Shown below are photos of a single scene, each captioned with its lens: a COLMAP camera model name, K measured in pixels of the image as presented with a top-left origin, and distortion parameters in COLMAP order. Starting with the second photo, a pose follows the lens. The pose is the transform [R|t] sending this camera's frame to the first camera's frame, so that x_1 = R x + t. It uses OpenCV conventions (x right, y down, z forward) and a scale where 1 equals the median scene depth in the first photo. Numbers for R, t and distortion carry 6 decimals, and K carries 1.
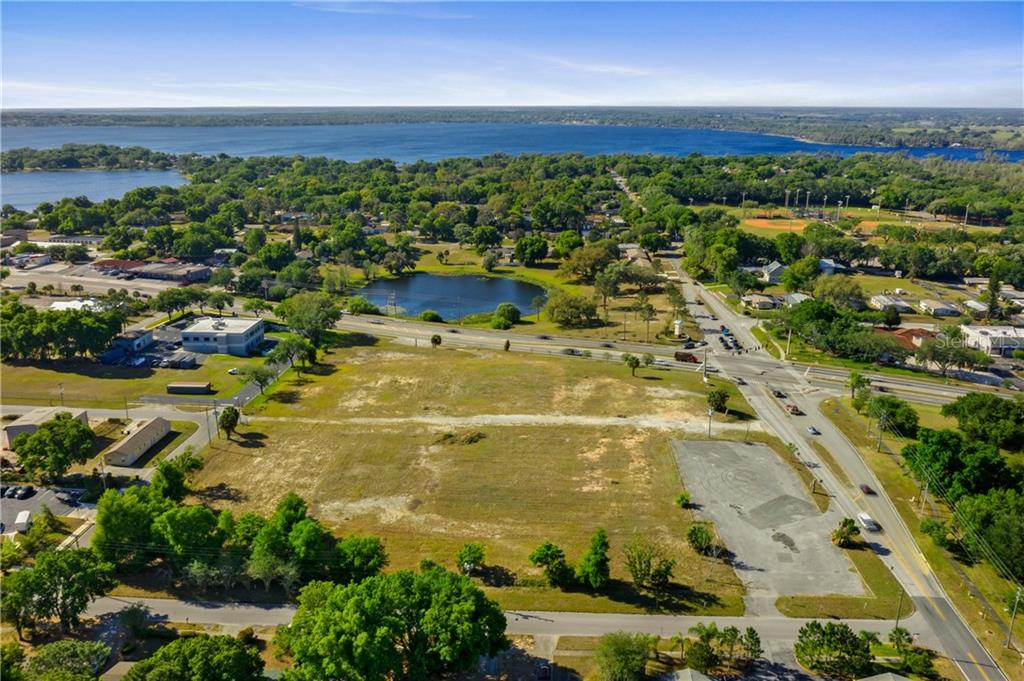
lens RADIAL K [[815.1, 0, 506.3], [0, 815.1, 330.9], [0, 0, 1]] dist [-0.009994, 0.002312]
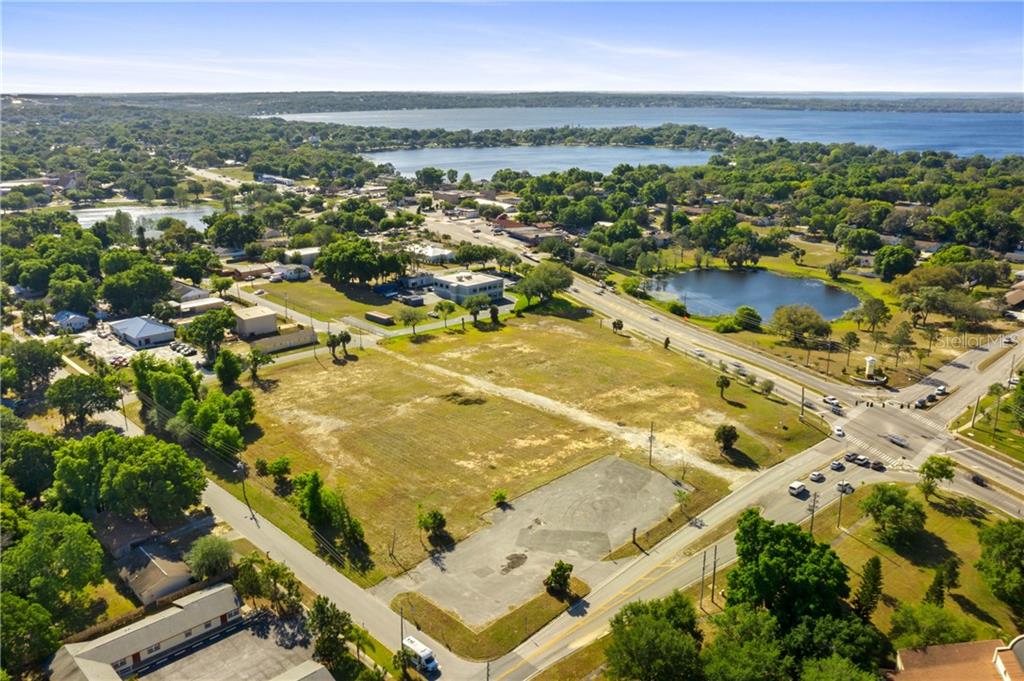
lens RADIAL K [[815.1, 0, 508.3], [0, 815.1, 351.4], [0, 0, 1]] dist [-0.009994, 0.002312]
pose [[0.741449, 0.208358, -0.637840, 0.546050], [-0.181802, 0.977393, 0.107944, -0.048200], [0.645911, 0.035926, 0.762567, 0.168686]]
